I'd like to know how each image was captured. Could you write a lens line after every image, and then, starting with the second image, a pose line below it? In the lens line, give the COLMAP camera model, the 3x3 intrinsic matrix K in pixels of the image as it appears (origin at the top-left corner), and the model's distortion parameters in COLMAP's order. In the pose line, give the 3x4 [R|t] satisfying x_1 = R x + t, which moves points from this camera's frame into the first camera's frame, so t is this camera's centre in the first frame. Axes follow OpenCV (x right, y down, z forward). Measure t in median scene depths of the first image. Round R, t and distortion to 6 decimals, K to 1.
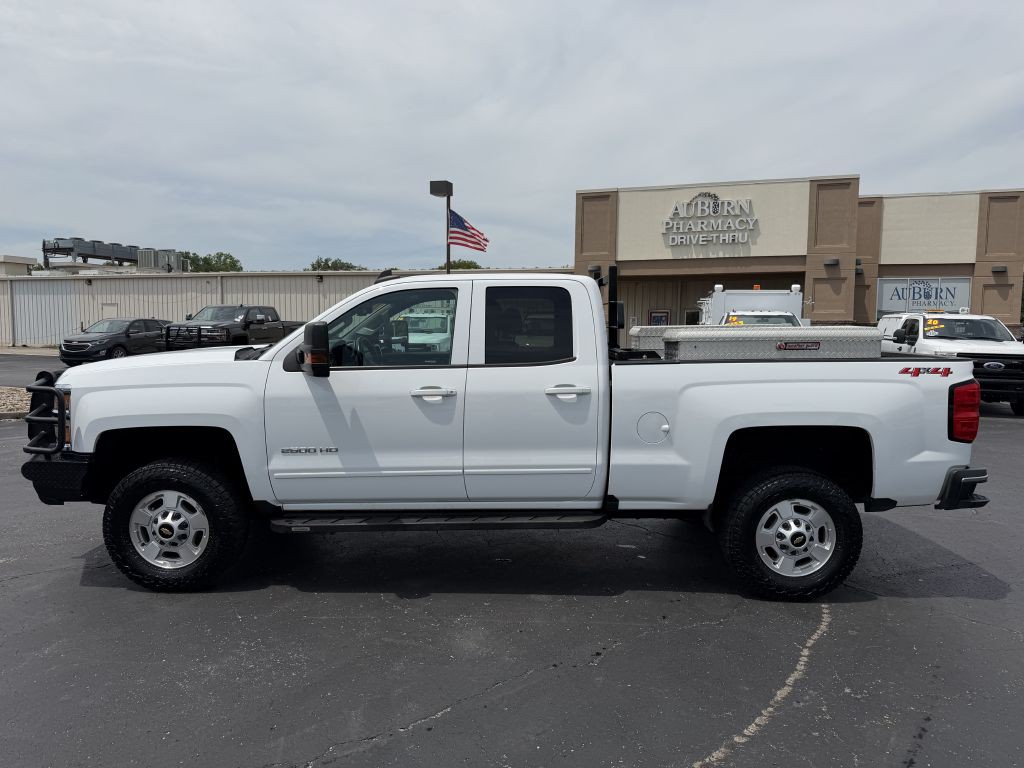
lens RADIAL K [[740.8, 0, 504.5], [0, 740.8, 389.3], [0, 0, 1]] dist [0.042154, -0.045527]
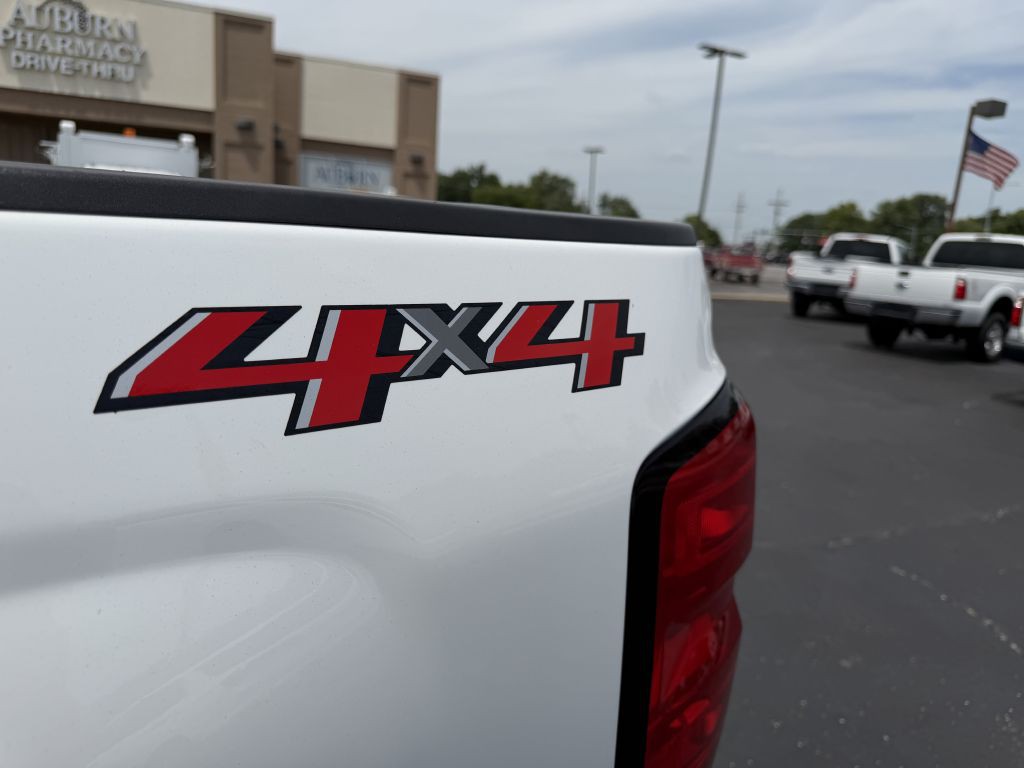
lens RADIAL K [[740.8, 0, 512.4], [0, 740.8, 387.6], [0, 0, 1]] dist [0.042154, -0.045527]
pose [[0.748537, -0.091944, 0.656688, 0.091839], [-0.005159, 0.989503, 0.144422, -0.005652], [-0.663073, -0.111493, 0.740205, 0.166992]]
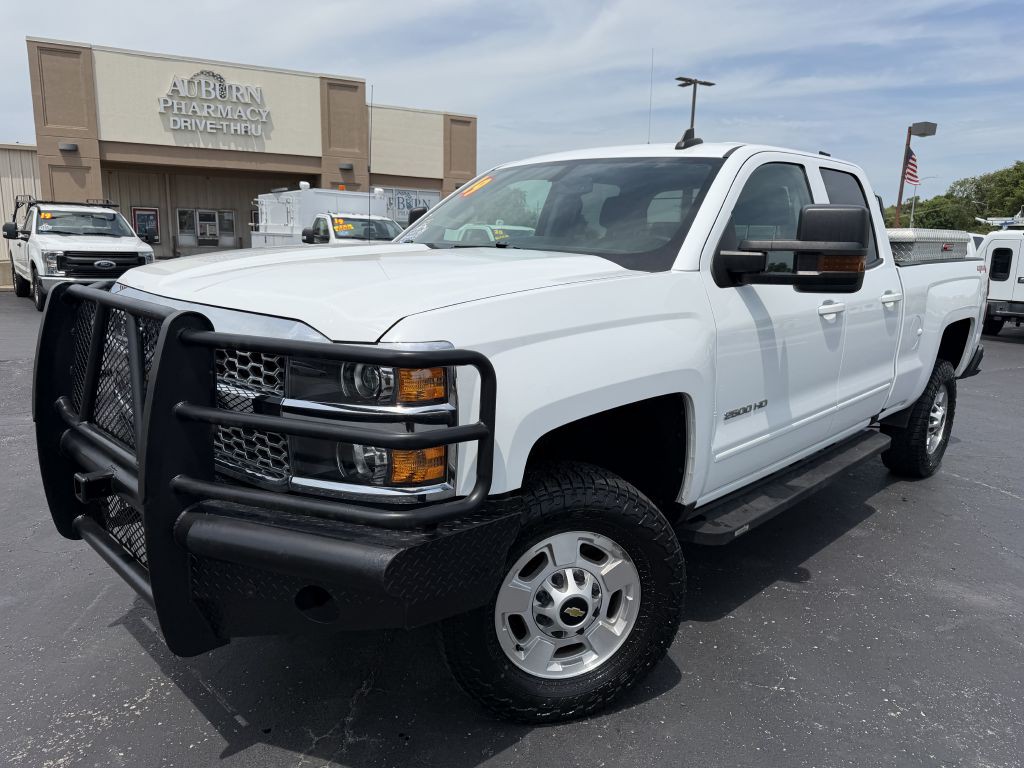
lens RADIAL K [[740.8, 0, 505.2], [0, 740.8, 387.1], [0, 0, 1]] dist [0.042154, -0.045527]
pose [[0.700036, -0.125941, 0.702914, -0.148671], [0.039754, 0.989672, 0.137728, -0.005991], [-0.713000, -0.068471, 0.697813, 0.123158]]
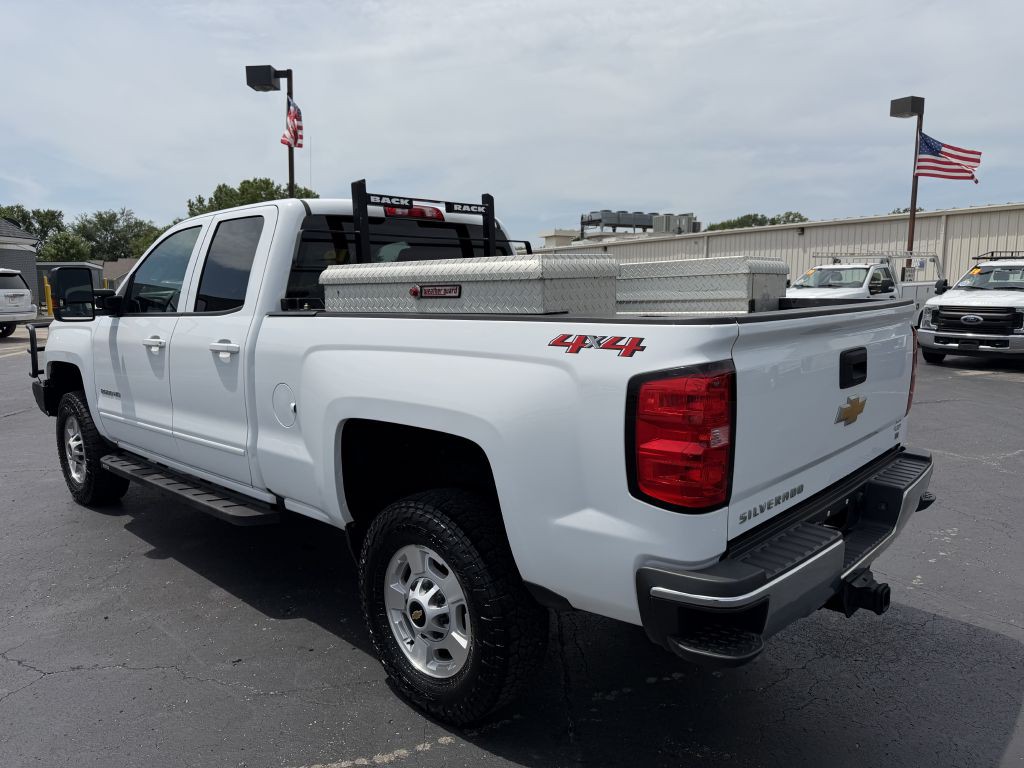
lens RADIAL K [[740.8, 0, 519.8], [0, 740.8, 378.5], [0, 0, 1]] dist [0.042154, -0.045527]
pose [[0.719564, 0.074382, -0.690431, 0.153289], [-0.049420, 0.997211, 0.055927, -0.004592], [0.692666, -0.006122, 0.721233, 0.112397]]
